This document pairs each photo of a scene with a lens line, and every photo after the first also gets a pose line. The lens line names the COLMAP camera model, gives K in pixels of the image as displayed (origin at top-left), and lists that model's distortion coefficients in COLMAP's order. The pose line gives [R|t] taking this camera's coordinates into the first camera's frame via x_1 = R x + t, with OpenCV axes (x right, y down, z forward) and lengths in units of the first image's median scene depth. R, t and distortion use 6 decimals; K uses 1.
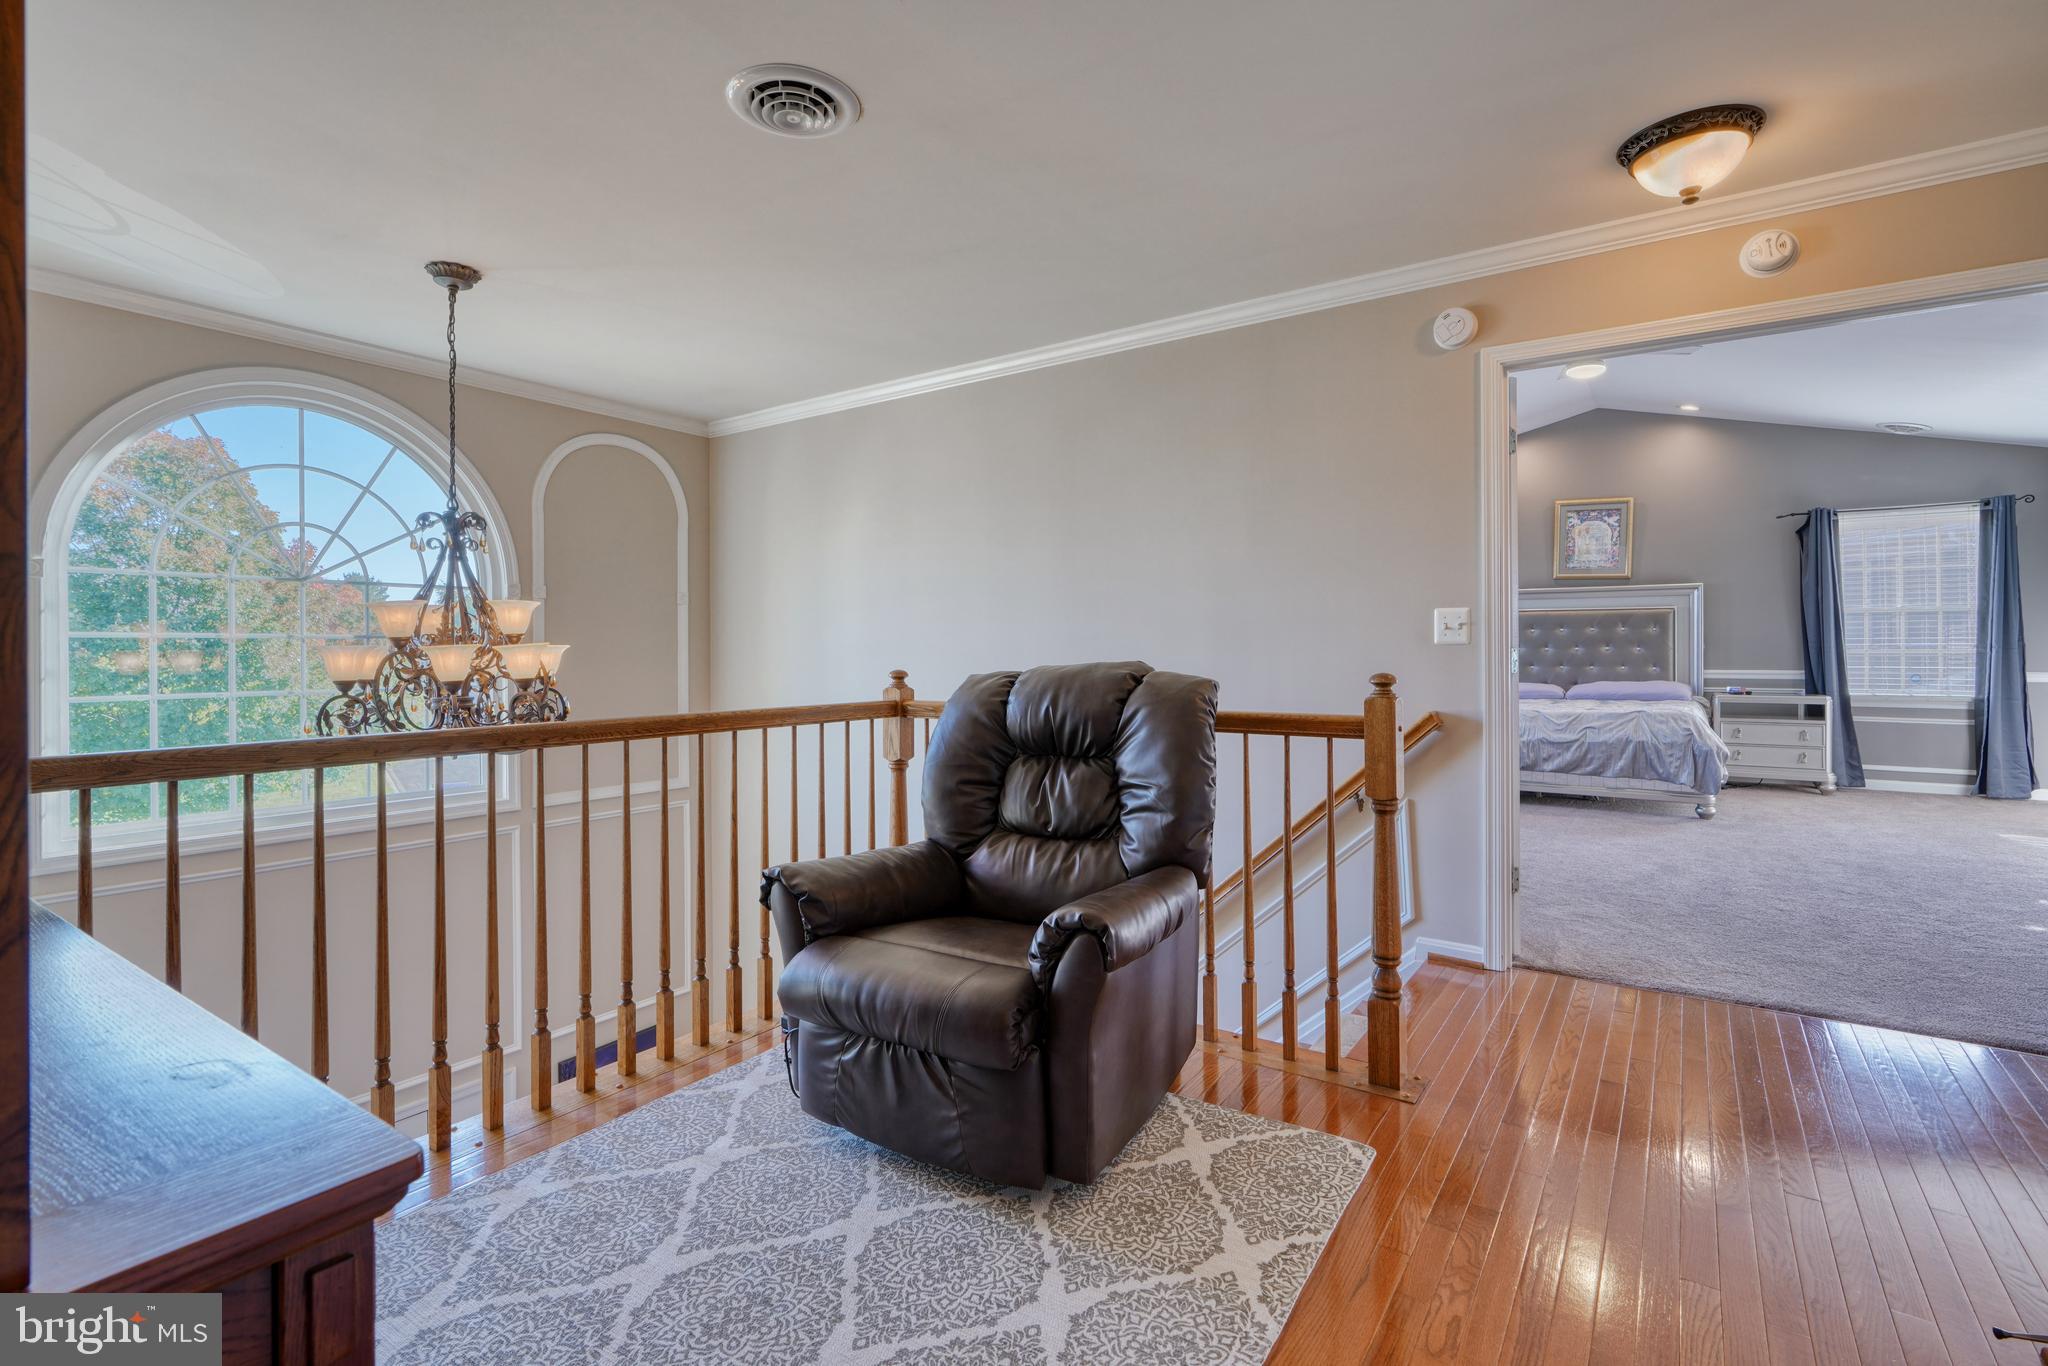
lens RADIAL K [[958.7, 0, 1020.9], [0, 958.7, 649.6], [0, 0, 1]] dist [-0.016592, 0.009137]
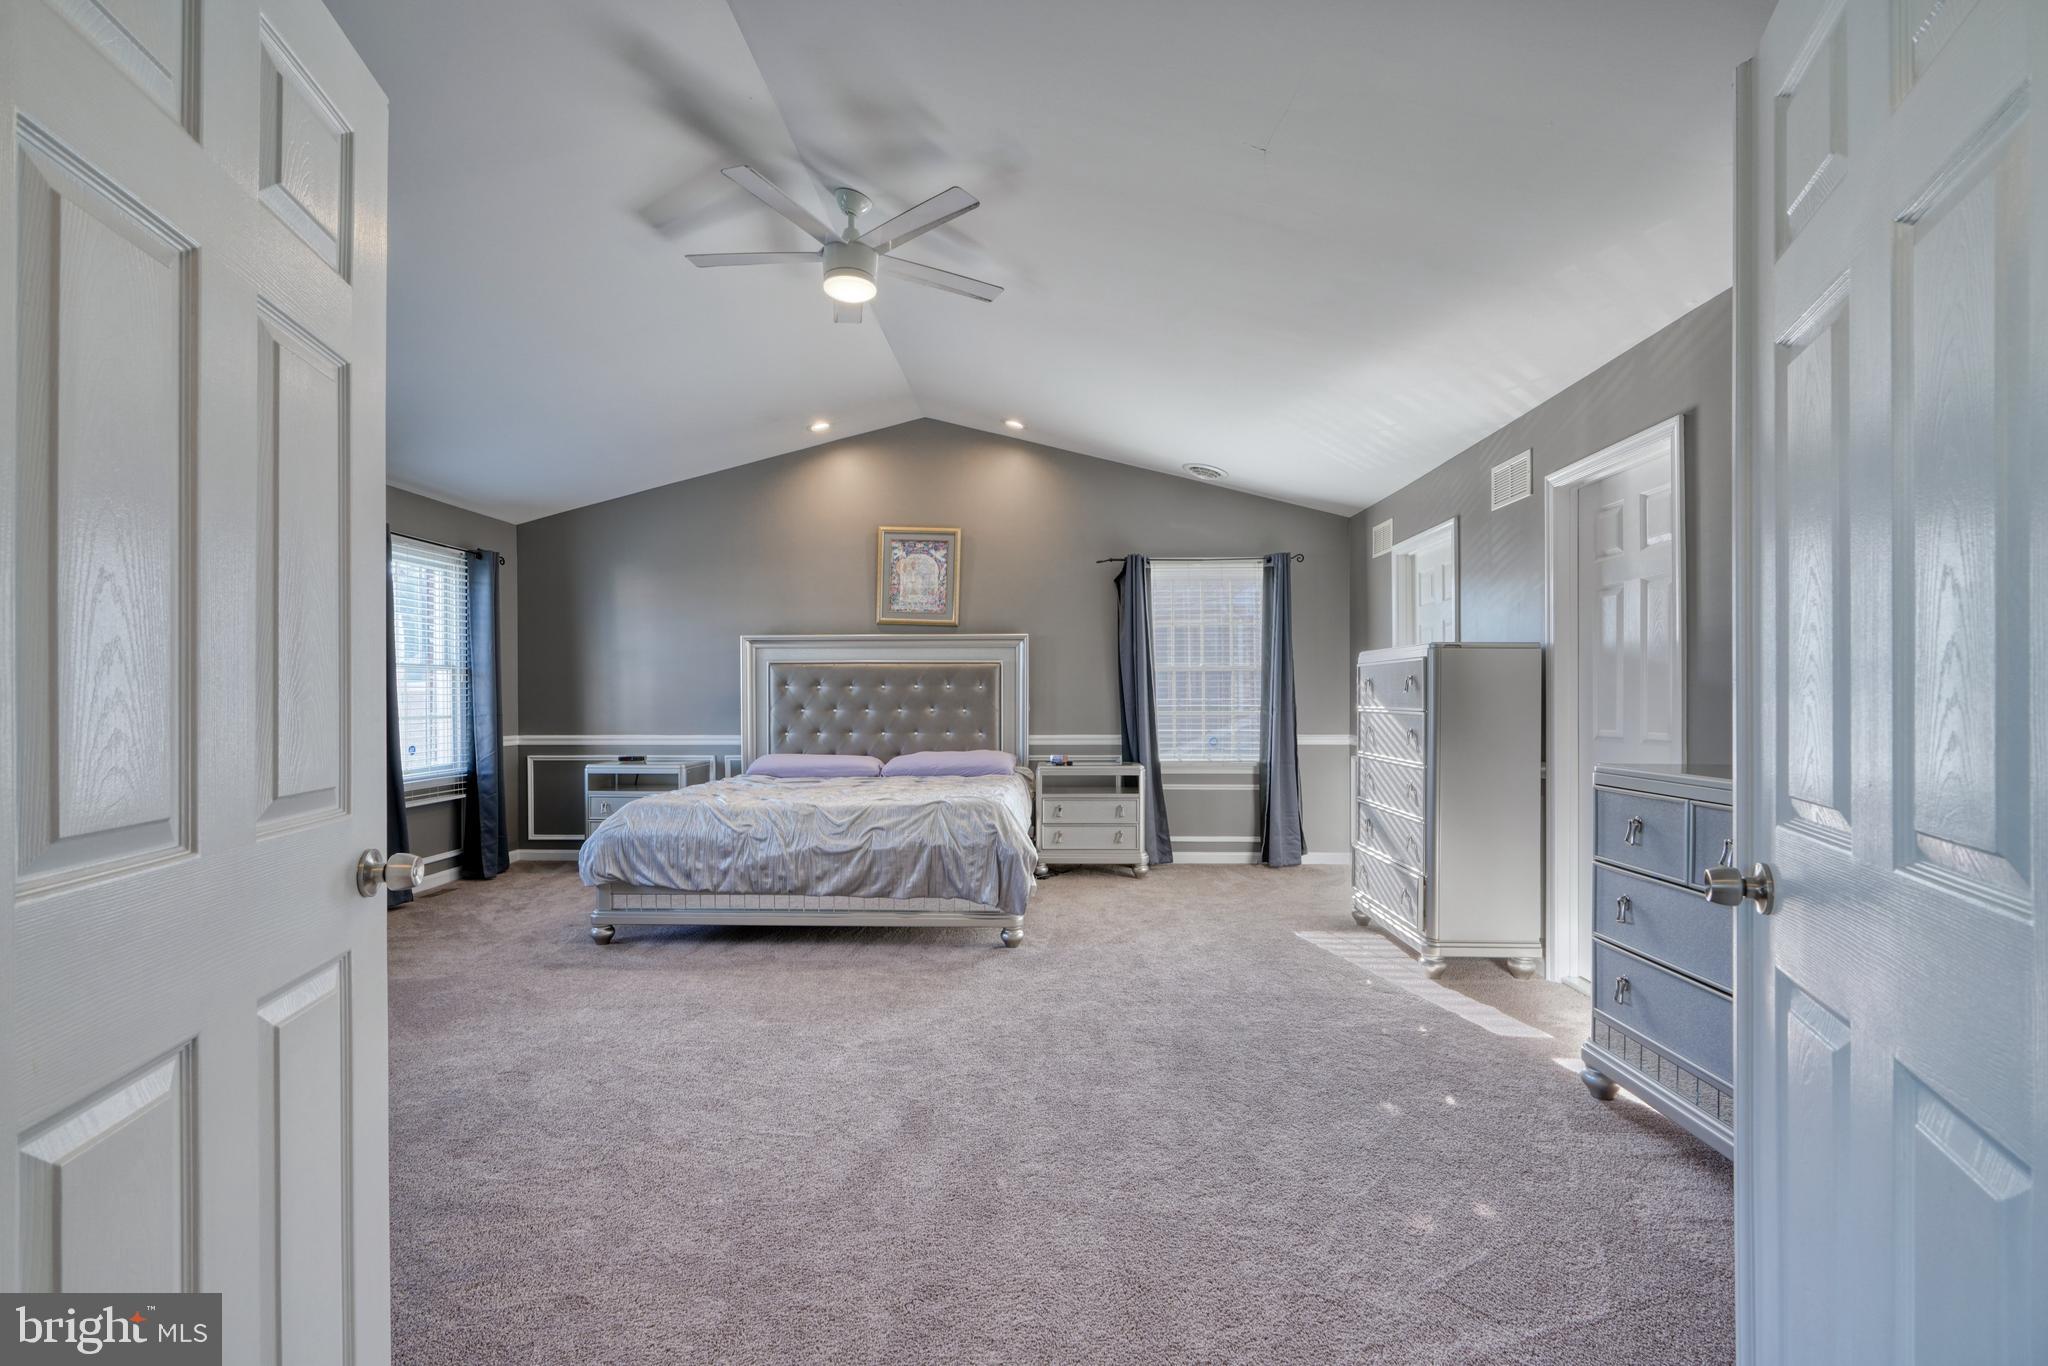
lens RADIAL K [[929.0, 0, 1017.2], [0, 929.0, 694.6], [0, 0, 1]] dist [-0.014587, 0.009933]
pose [[0.843802, 0.003746, 0.536641, 0.284133], [-0.000986, 0.999985, -0.005430, -0.011809], [-0.536653, 0.004053, 0.843793, 0.330065]]
